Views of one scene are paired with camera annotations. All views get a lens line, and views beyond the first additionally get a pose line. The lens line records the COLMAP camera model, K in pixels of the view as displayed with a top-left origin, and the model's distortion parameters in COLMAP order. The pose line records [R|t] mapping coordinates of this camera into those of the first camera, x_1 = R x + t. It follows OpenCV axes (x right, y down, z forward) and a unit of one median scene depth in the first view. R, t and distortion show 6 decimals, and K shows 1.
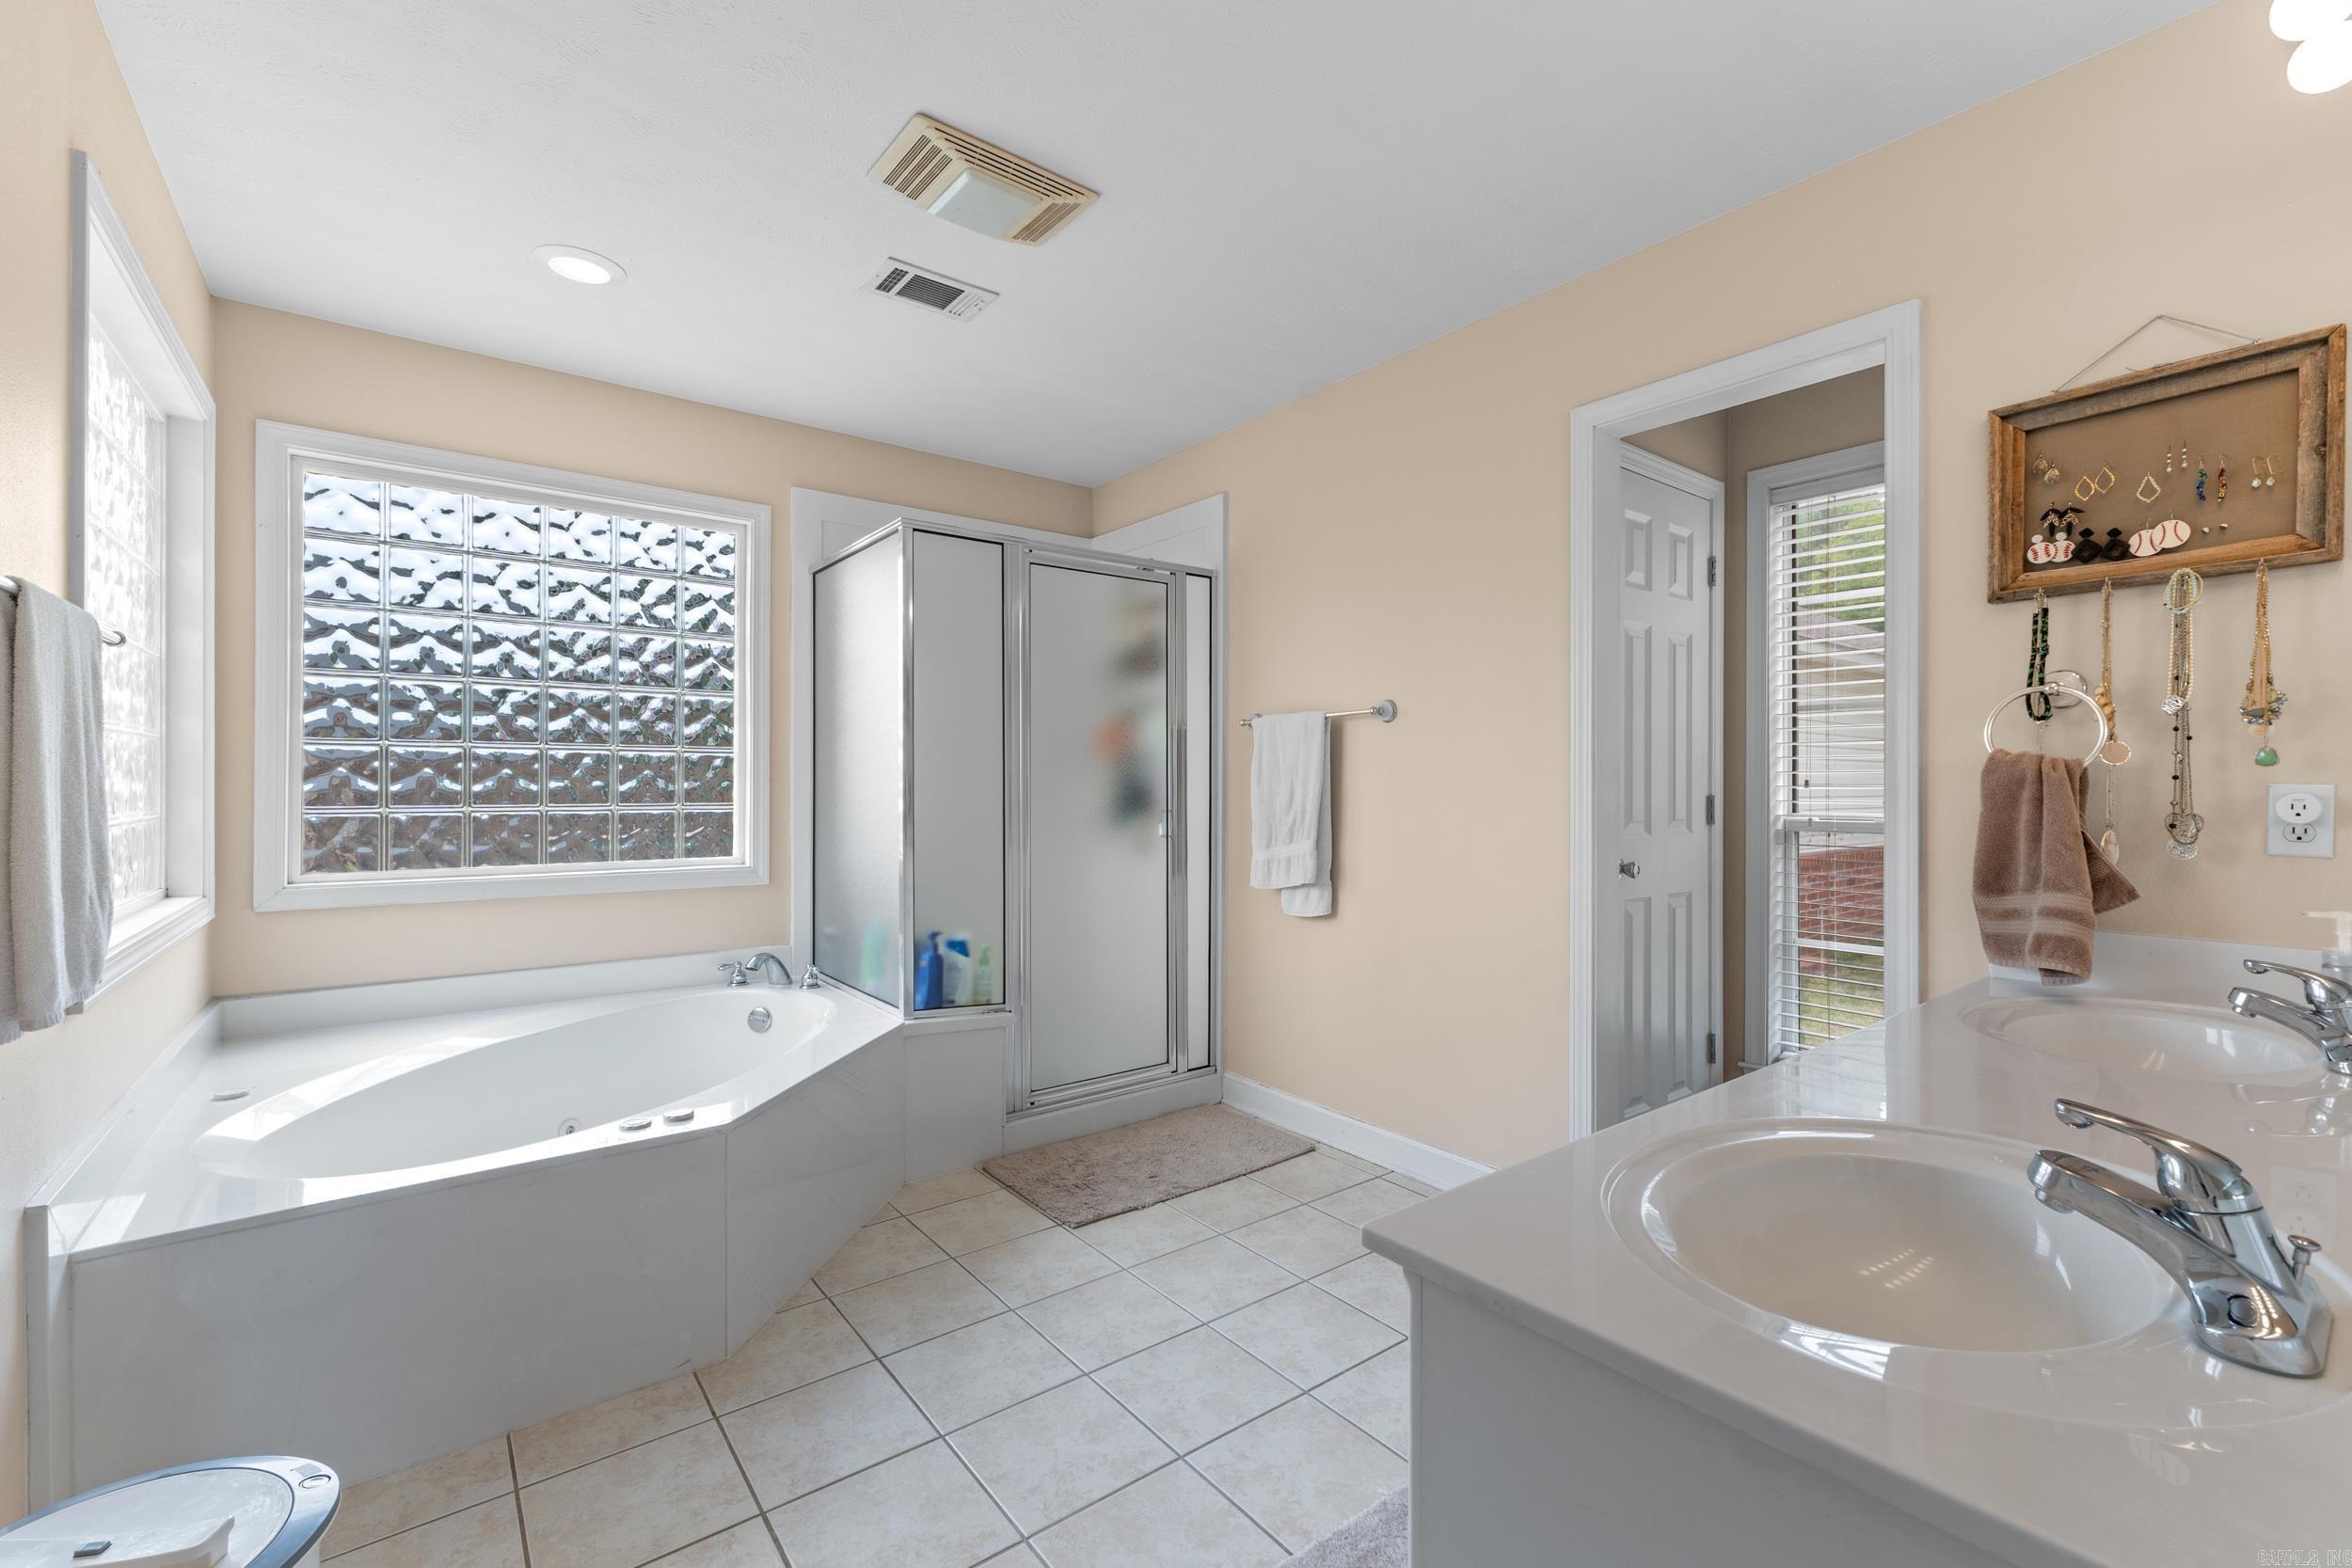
lens RADIAL K [[1003.4, 0, 1181.7], [0, 1003.4, 781.9], [0, 0, 1]] dist [0.003152, 0.000556]
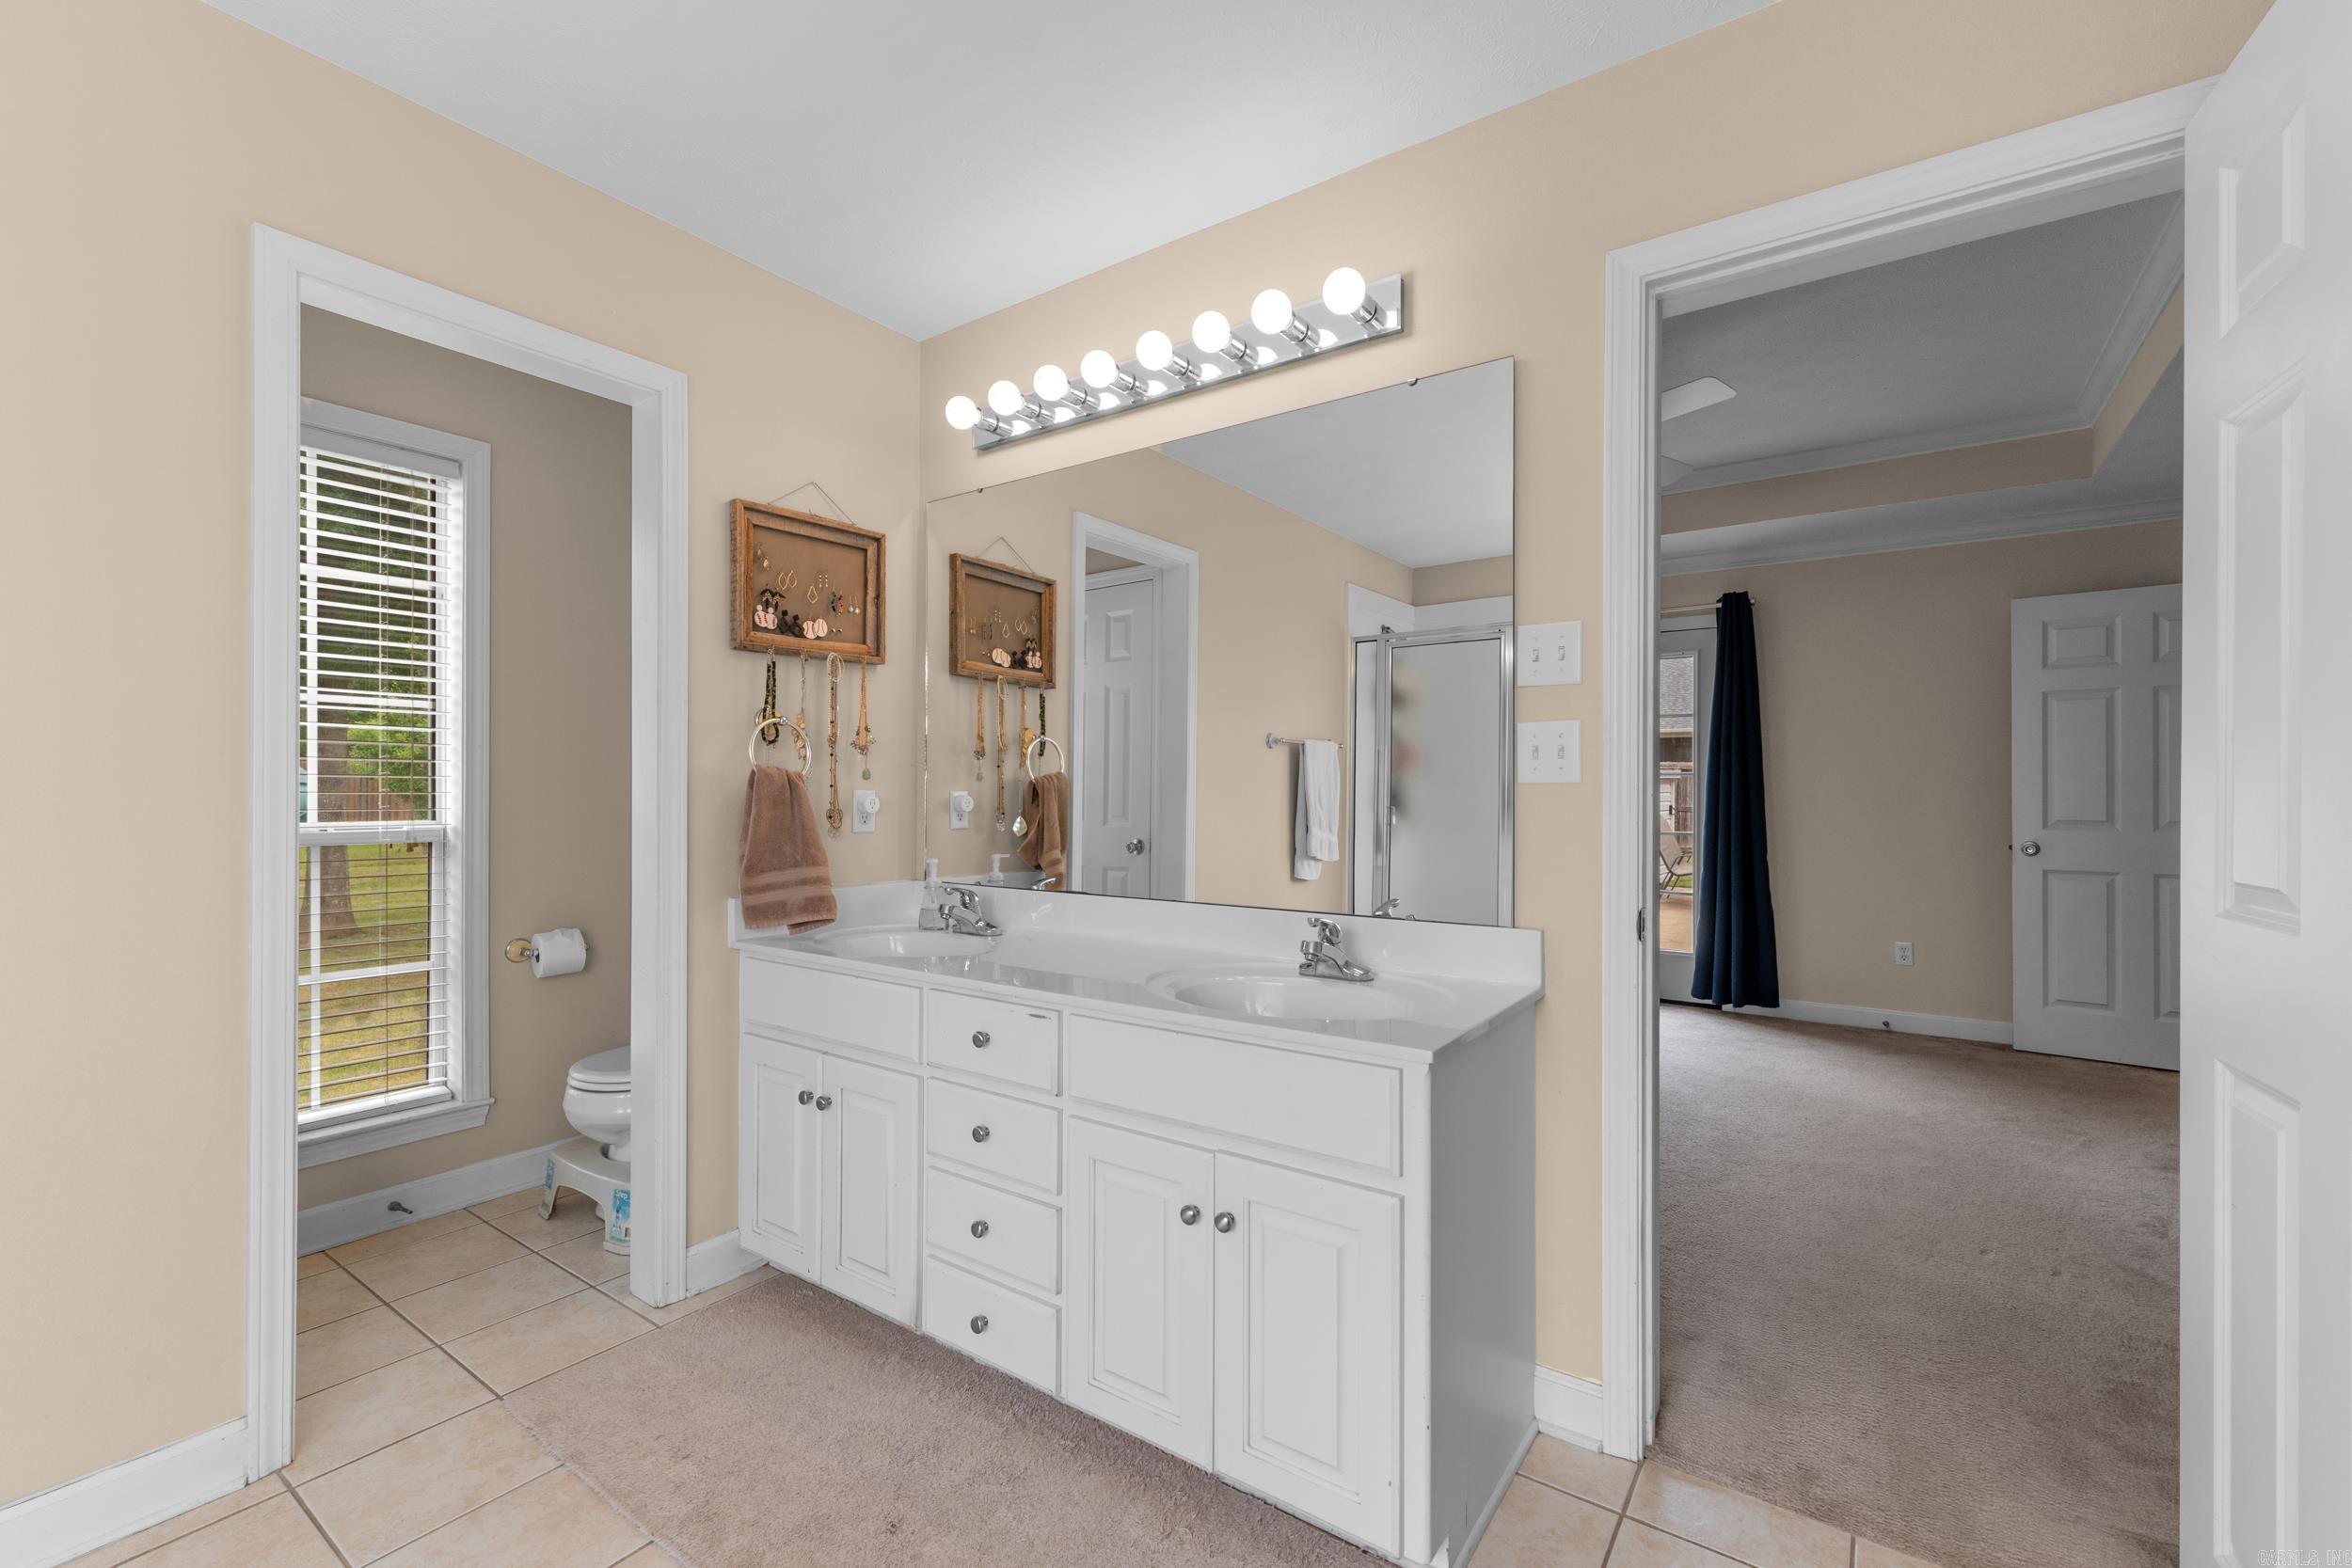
lens RADIAL K [[1003.4, 0, 1212.8], [0, 1003.4, 778.7], [0, 0, 1]] dist [0.003152, 0.000556]
pose [[-0.297766, 0.007035, 0.954613, -0.669004], [-0.011774, 0.999870, -0.011041, -0.006094], [-0.954566, -0.014527, -0.297645, 0.896911]]
